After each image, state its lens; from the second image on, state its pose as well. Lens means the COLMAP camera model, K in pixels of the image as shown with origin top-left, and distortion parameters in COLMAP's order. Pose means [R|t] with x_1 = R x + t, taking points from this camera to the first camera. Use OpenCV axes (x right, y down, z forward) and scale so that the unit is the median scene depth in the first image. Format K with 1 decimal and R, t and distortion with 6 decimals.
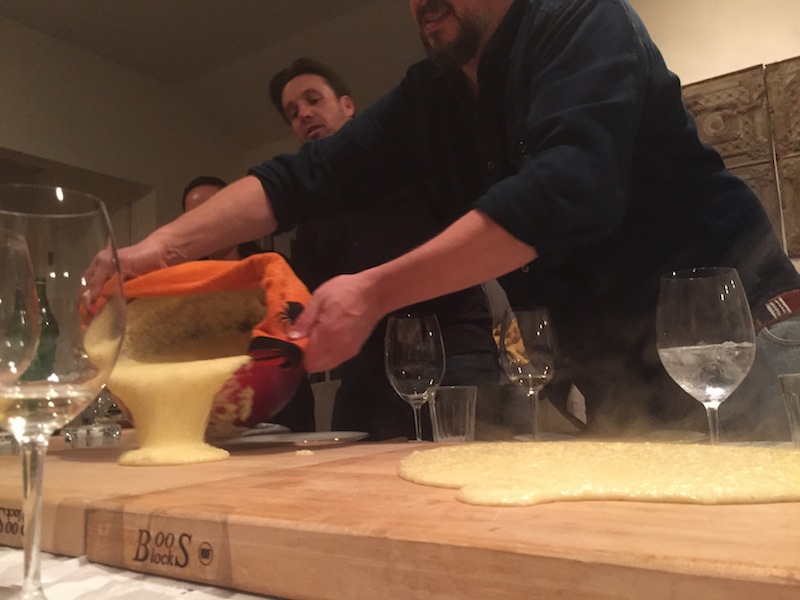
lens RADIAL K [[676.9, 0, 385.9], [0, 676.9, 303.8], [0, 0, 1]] dist [0.059533, -0.091703]
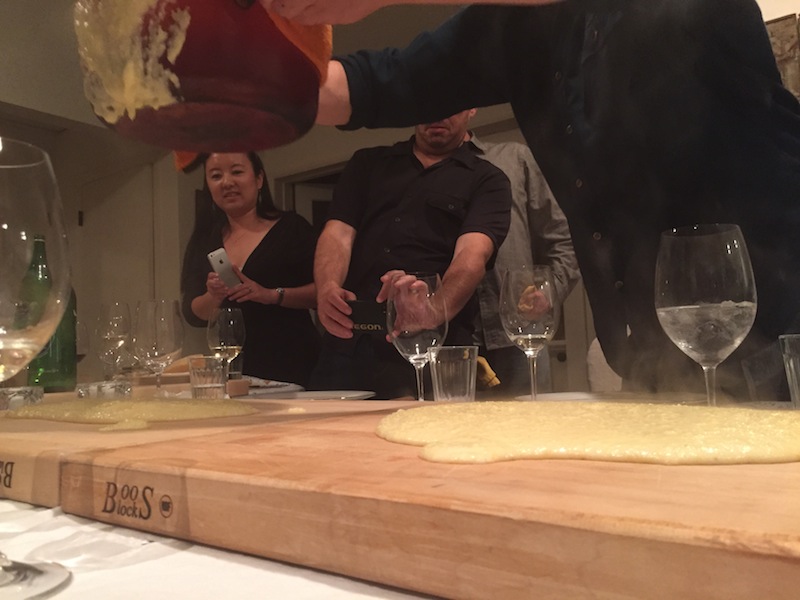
lens RADIAL K [[676.9, 0, 398.5], [0, 676.9, 299.5], [0, 0, 1]] dist [0.059533, -0.091703]
pose [[0.999183, 0.004745, -0.040146, 0.099229], [-0.002785, 0.998808, 0.048738, 0.009712], [0.040329, -0.048587, 0.998004, 0.020376]]
